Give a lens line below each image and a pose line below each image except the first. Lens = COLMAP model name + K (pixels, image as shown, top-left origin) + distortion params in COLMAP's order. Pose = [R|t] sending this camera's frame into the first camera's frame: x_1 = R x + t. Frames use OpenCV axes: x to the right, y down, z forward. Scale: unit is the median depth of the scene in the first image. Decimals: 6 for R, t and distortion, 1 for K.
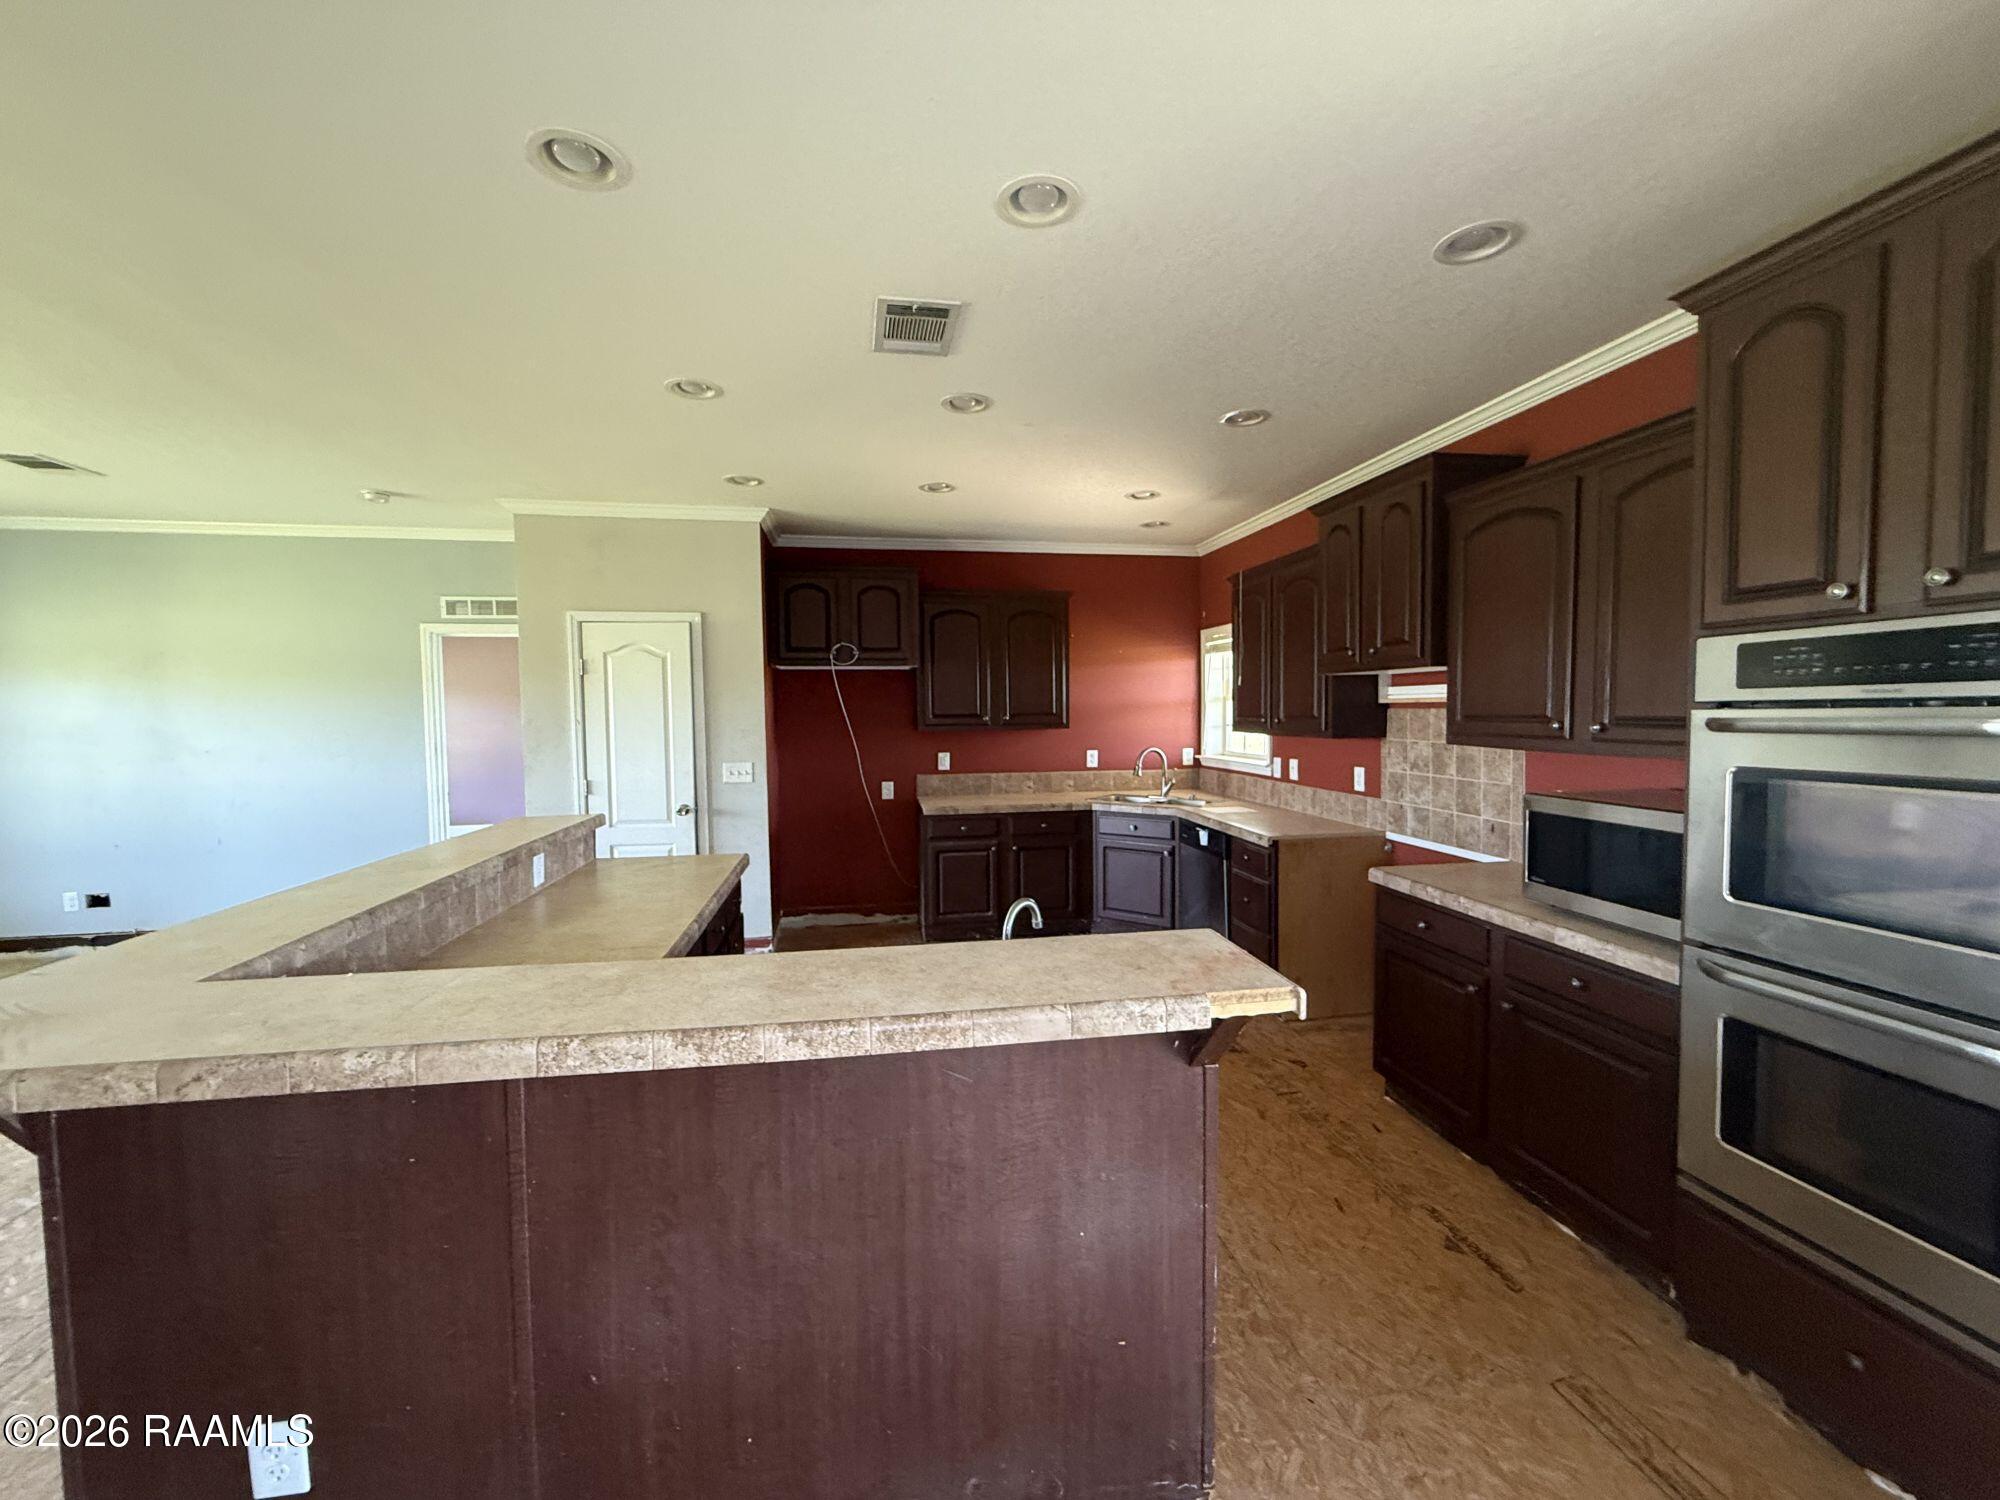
lens RADIAL K [[802.9, 0, 992.2], [0, 802.9, 751.0], [0, 0, 1]] dist [0.000602, 0.000055]
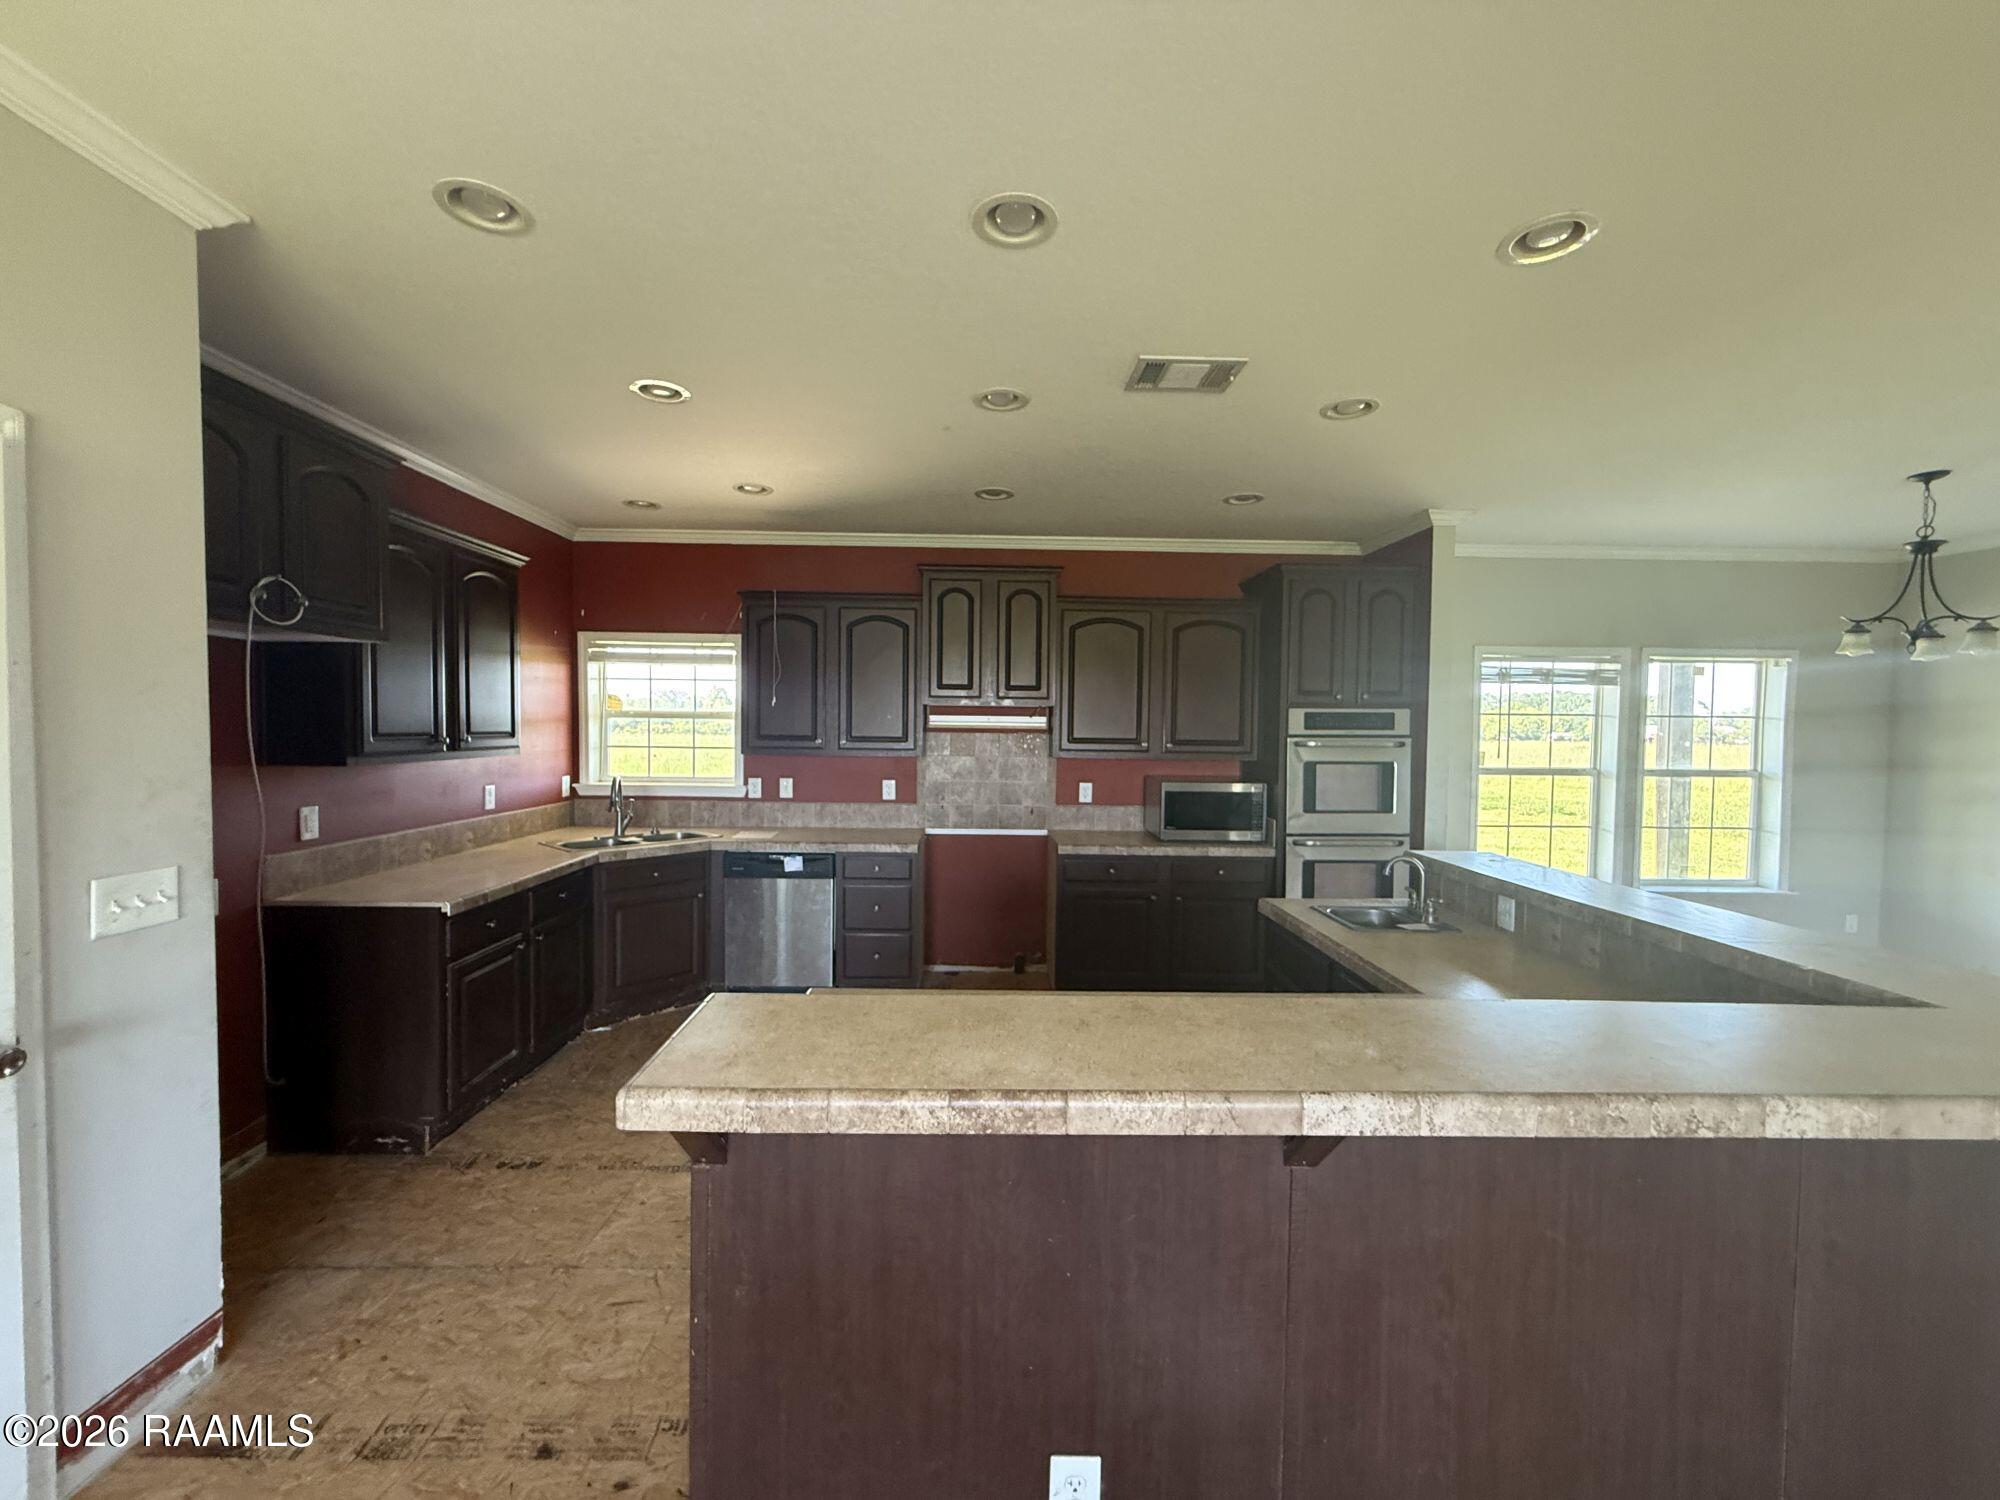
lens RADIAL K [[802.9, 0, 992.2], [0, 802.9, 751.0], [0, 0, 1]] dist [0.000602, 0.000055]
pose [[0.142673, -0.019354, 0.989581, -0.733331], [0.036881, 0.999218, 0.014226, -0.035516], [-0.989082, 0.034467, 0.143276, 0.689784]]
